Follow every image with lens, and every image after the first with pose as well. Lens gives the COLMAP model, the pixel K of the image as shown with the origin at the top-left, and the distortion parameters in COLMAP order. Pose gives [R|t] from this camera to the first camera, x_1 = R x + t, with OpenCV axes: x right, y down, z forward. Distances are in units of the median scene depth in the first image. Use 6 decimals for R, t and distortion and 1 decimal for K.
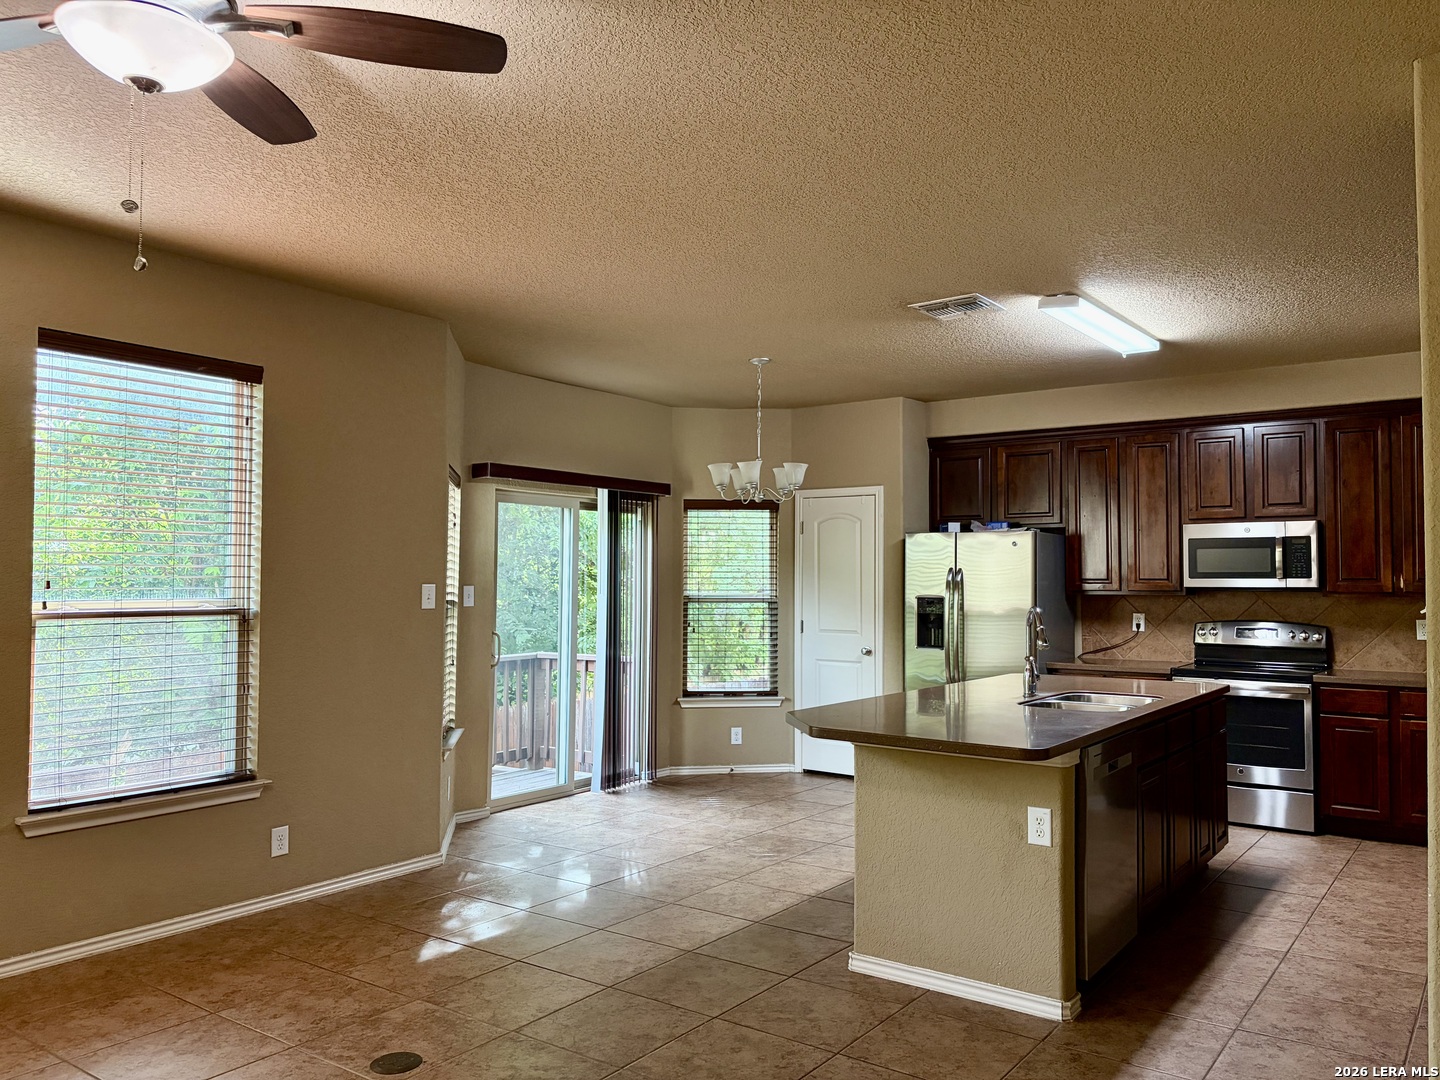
lens RADIAL K [[1093.7, 0, 726.4], [0, 1093.7, 544.3], [0, 0, 1]] dist [0.052669, -0.055162]
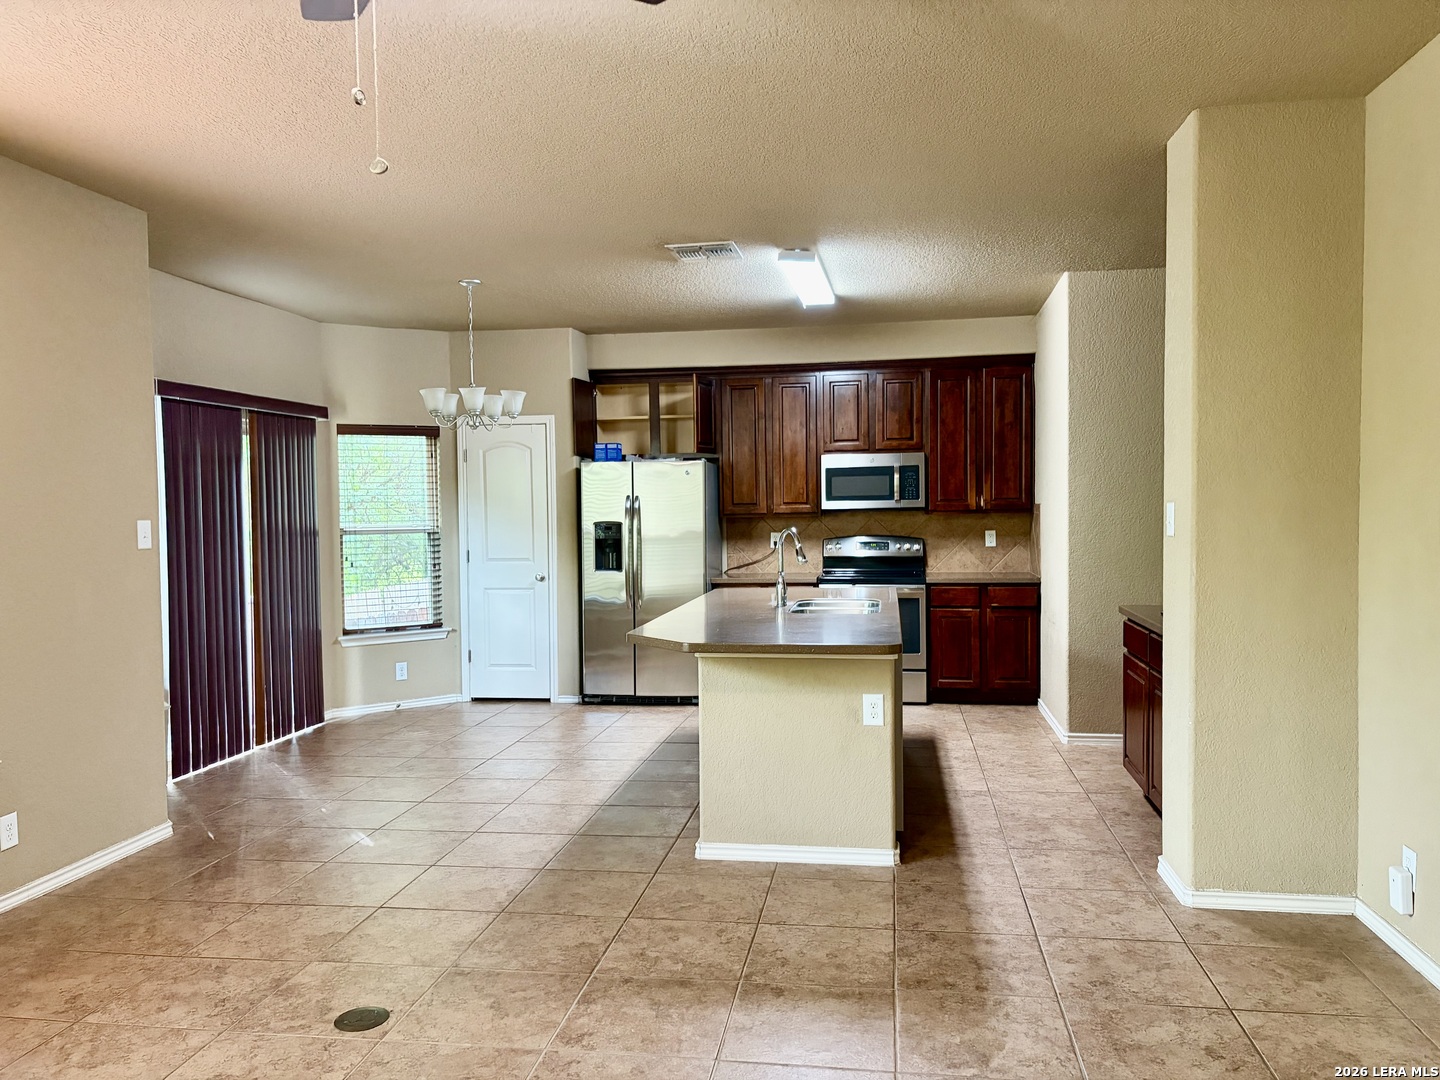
lens RADIAL K [[1093.7, 0, 721.9], [0, 1093.7, 545.0], [0, 0, 1]] dist [0.052669, -0.055162]
pose [[0.890816, -0.033238, 0.453148, -0.263346], [0.002719, 0.997693, 0.067836, -0.002102], [-0.454357, -0.059198, 0.888851, 0.020174]]
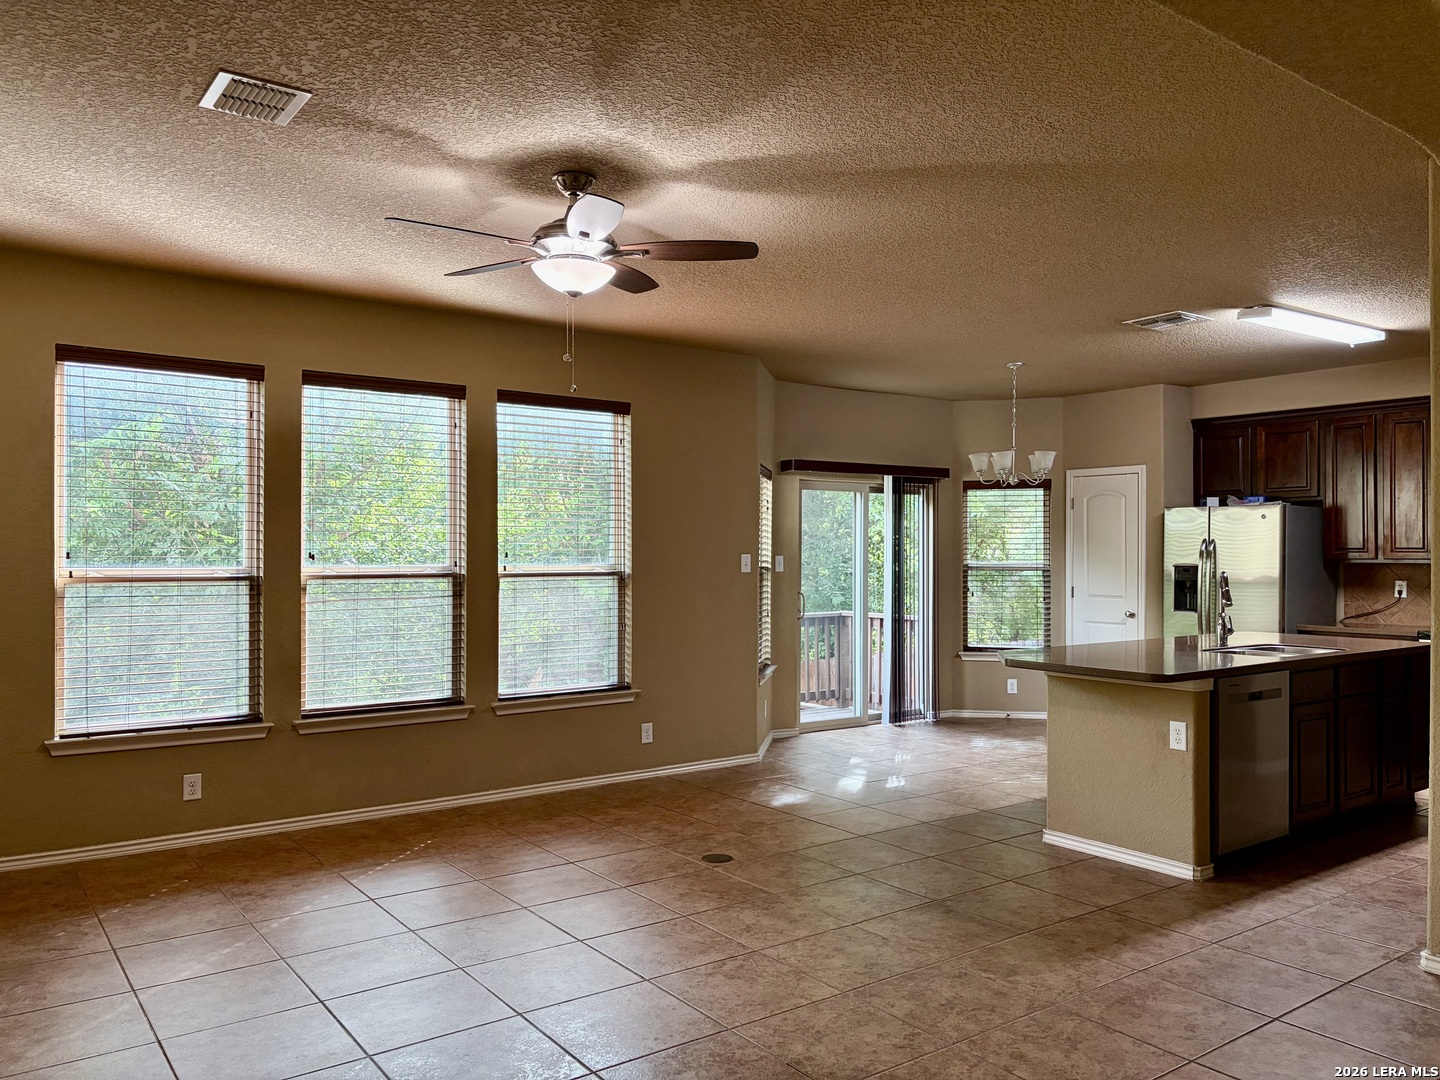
lens RADIAL K [[1093.7, 0, 728.0], [0, 1093.7, 546.7], [0, 0, 1]] dist [0.052669, -0.055162]
pose [[0.952290, -0.004699, -0.305158, 0.116524], [0.013428, 0.999558, 0.026511, -0.009025], [0.304898, -0.029344, 0.951933, -0.280423]]
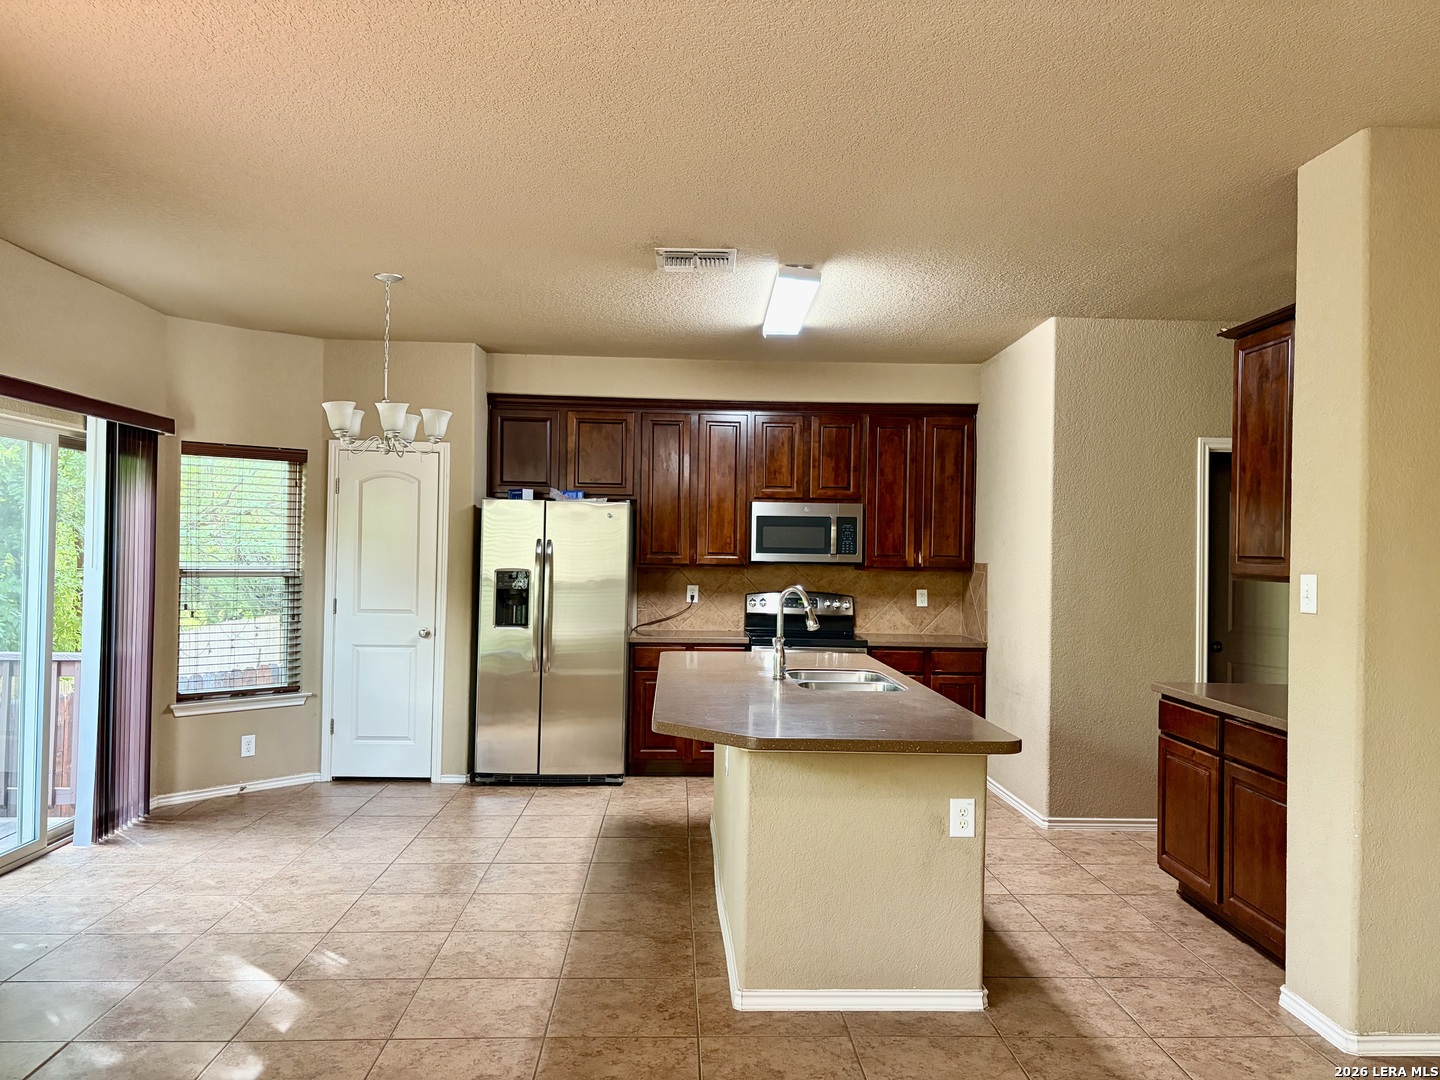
lens RADIAL K [[1093.7, 0, 721.5], [0, 1093.7, 543.8], [0, 0, 1]] dist [0.052669, -0.055162]
pose [[0.785310, 0.012842, 0.618969, -0.326693], [-0.034216, 0.999157, 0.022681, -0.000544], [-0.618156, -0.038990, 0.785088, 0.251772]]
